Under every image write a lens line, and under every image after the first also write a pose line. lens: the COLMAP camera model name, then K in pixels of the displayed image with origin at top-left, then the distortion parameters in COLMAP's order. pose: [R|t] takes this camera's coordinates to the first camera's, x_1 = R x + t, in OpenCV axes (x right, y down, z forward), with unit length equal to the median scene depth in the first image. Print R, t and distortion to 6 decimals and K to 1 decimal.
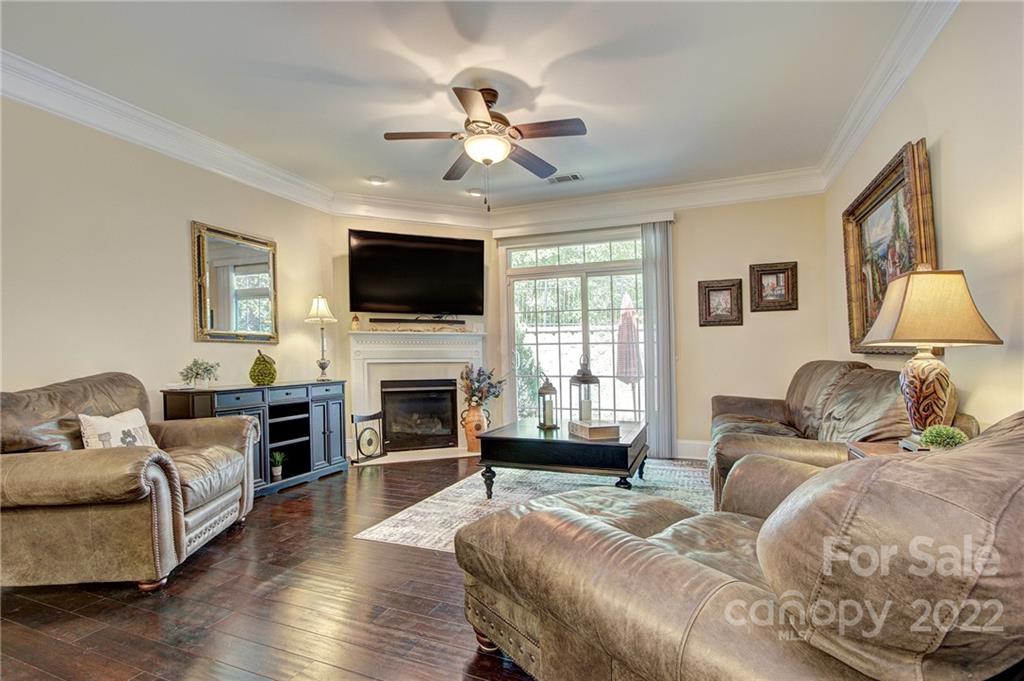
lens RADIAL K [[477.0, 0, 522.2], [0, 477.0, 365.0], [0, 0, 1]] dist [-0.005430, 0.001343]
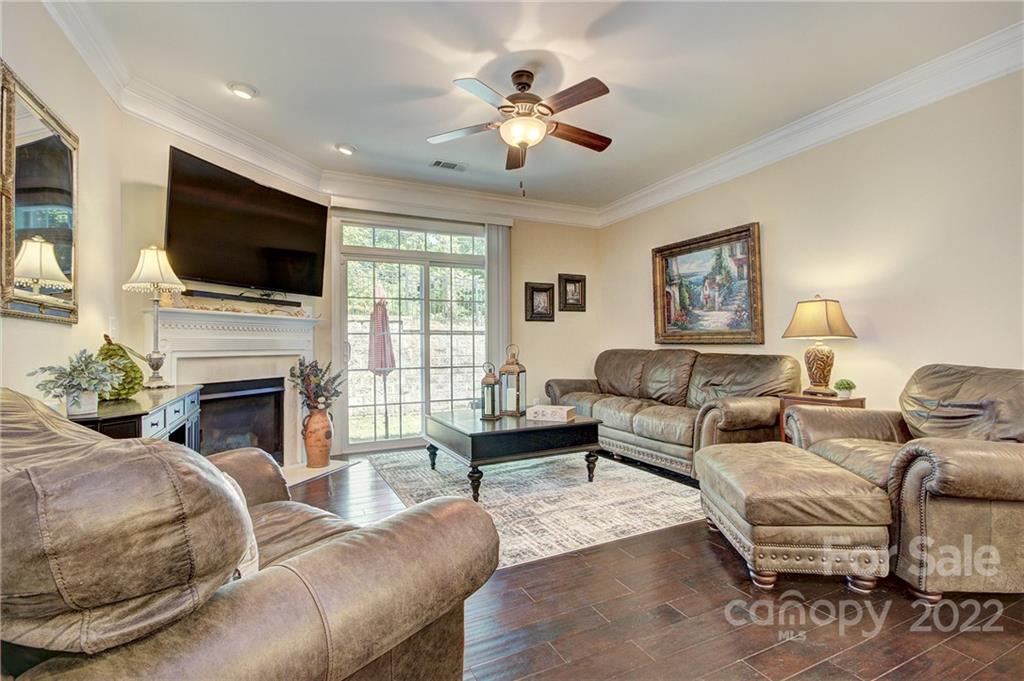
lens RADIAL K [[477.0, 0, 512.7], [0, 477.0, 344.9], [0, 0, 1]] dist [-0.005430, 0.001343]
pose [[0.668261, -0.000043, 0.743927, -0.526930], [0.018825, 0.999681, -0.016852, -0.002752], [-0.743689, 0.025266, 0.668048, 0.246130]]
